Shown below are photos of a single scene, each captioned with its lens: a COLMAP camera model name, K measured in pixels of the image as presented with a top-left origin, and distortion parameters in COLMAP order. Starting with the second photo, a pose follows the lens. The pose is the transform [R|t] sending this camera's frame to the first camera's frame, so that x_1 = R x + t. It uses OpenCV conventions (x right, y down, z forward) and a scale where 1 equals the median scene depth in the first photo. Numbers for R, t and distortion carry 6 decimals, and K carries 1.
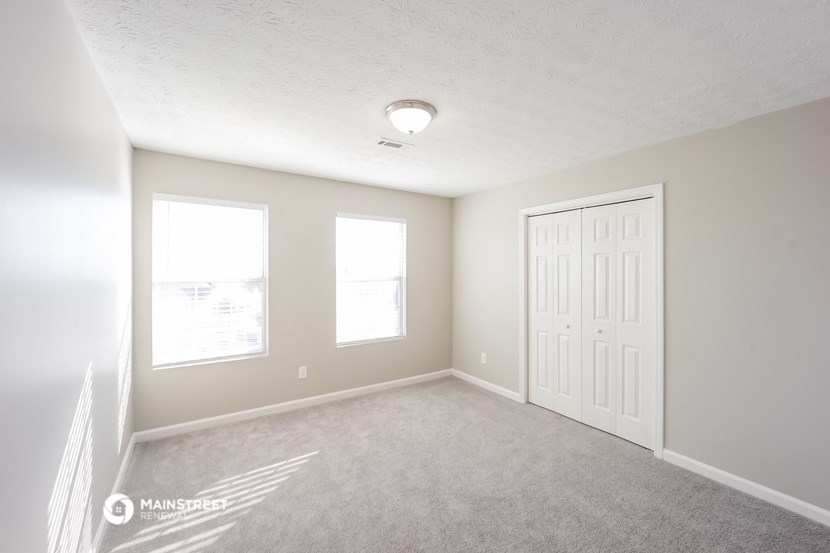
lens RADIAL K [[340.0, 0, 433.4], [0, 340.0, 268.5], [0, 0, 1]] dist [-0.000812, 0.000037]
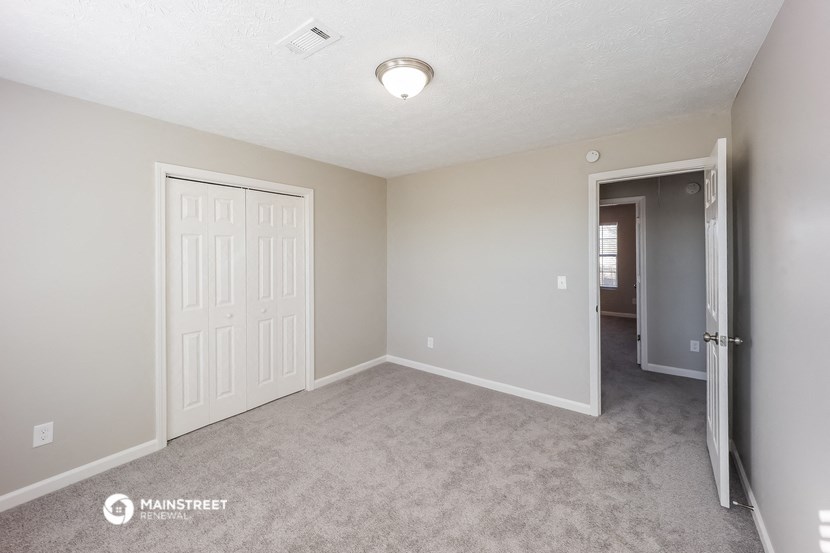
lens RADIAL K [[327.6, 0, 414.9], [0, 327.6, 252.4], [0, 0, 1]] dist [-0.000008, 0.000022]
pose [[-0.287122, 0.001515, 0.957893, -0.553109], [0.001856, 0.999998, -0.001025, 0.005357], [-0.957892, 0.001483, -0.287124, 0.756745]]
